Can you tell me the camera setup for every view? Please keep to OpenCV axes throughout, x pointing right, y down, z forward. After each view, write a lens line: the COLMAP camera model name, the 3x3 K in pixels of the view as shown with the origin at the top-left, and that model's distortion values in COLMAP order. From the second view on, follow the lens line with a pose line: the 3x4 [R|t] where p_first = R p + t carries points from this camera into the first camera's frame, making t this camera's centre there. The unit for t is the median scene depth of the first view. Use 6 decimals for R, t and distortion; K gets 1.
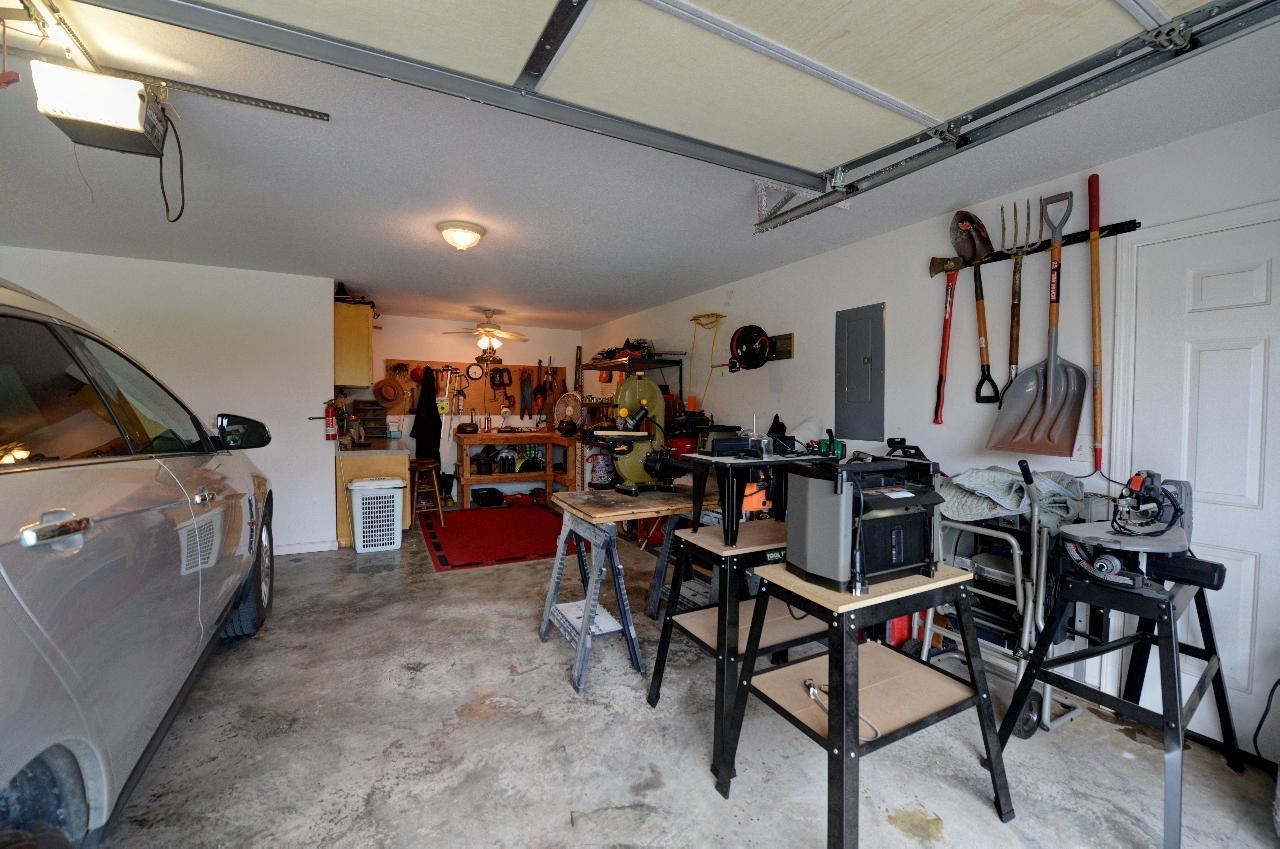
lens RADIAL K [[521.2, 0, 642.0], [0, 521.2, 423.5], [0, 0, 1]] dist [-0.018904, -0.002172]
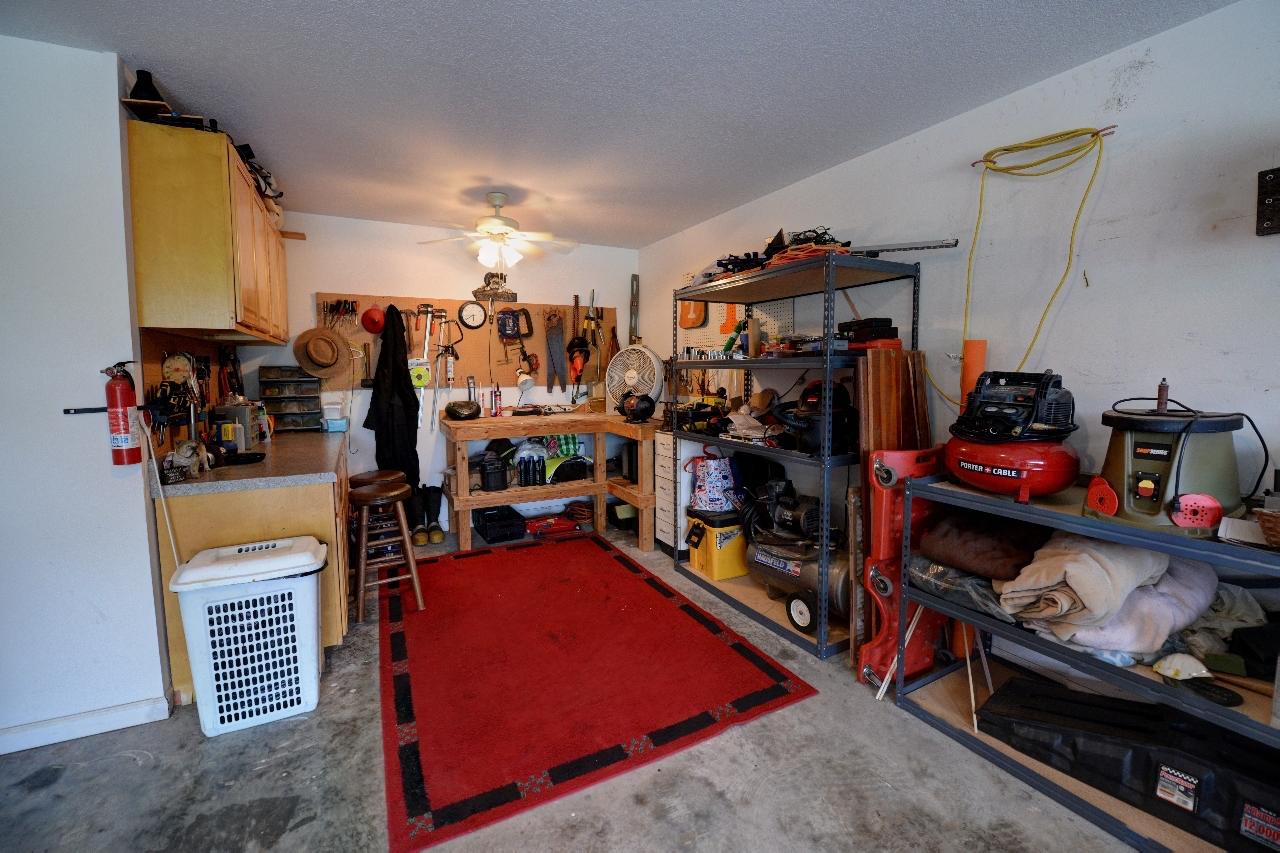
lens RADIAL K [[518.5, 0, 633.9], [0, 518.5, 400.5], [0, 0, 1]] dist [-0.020020, -0.001995]
pose [[0.999799, -0.020025, -0.000492, -0.140252], [0.020031, 0.999453, 0.026305, -0.013376], [-0.000035, -0.026310, 0.999654, 0.412054]]
